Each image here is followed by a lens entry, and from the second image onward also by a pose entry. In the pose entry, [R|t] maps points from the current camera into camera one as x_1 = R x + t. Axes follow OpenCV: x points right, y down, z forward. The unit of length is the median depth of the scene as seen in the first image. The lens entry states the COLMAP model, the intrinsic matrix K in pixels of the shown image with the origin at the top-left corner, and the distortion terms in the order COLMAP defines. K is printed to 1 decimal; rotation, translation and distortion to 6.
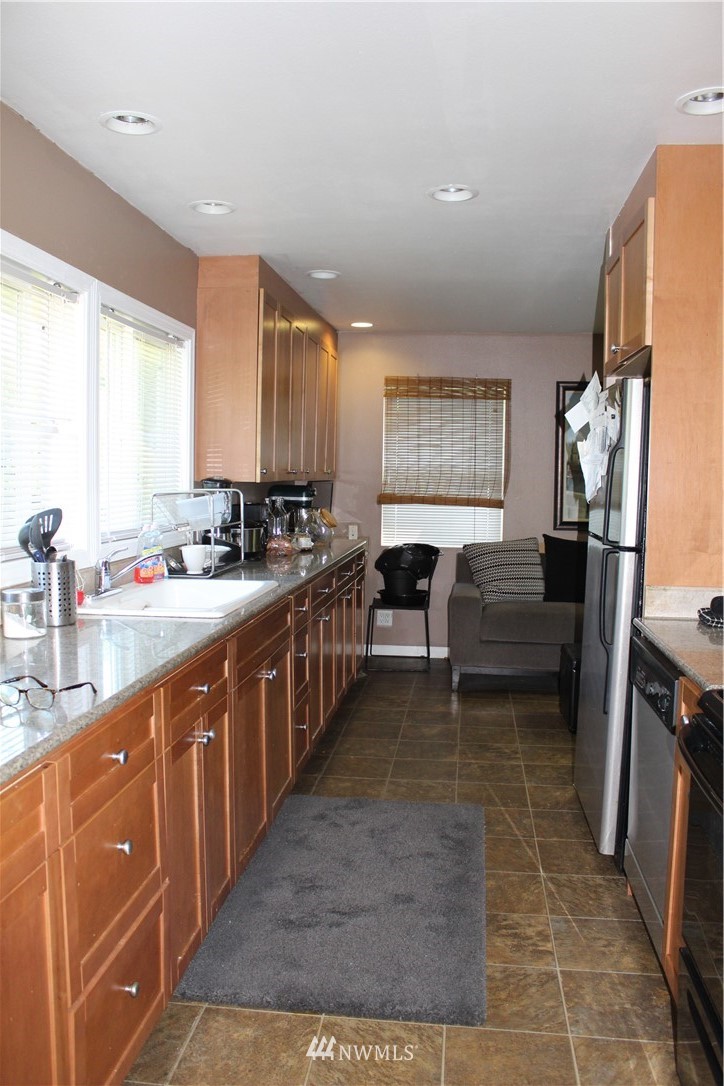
lens RADIAL K [[899.5, 0, 363.7], [0, 899.5, 543.5], [0, 0, 1]] dist [-0.138759, 0.103269]
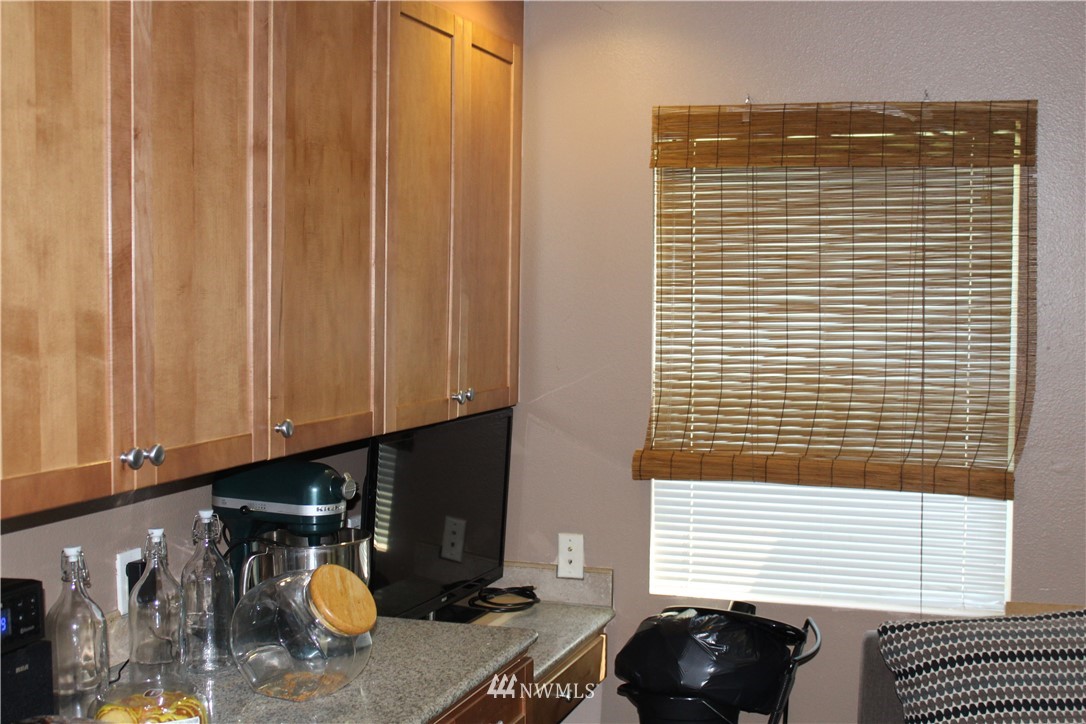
lens RADIAL K [[1353.5, 0, 542.8], [0, 1353.5, 364.8], [0, 0, 1]] dist [-0.031437, 0.000000]
pose [[0.981086, -0.003915, -0.193535, 0.082476], [-0.002019, 0.999534, -0.030452, -0.072002], [0.193564, 0.030266, 0.980621, 0.481710]]
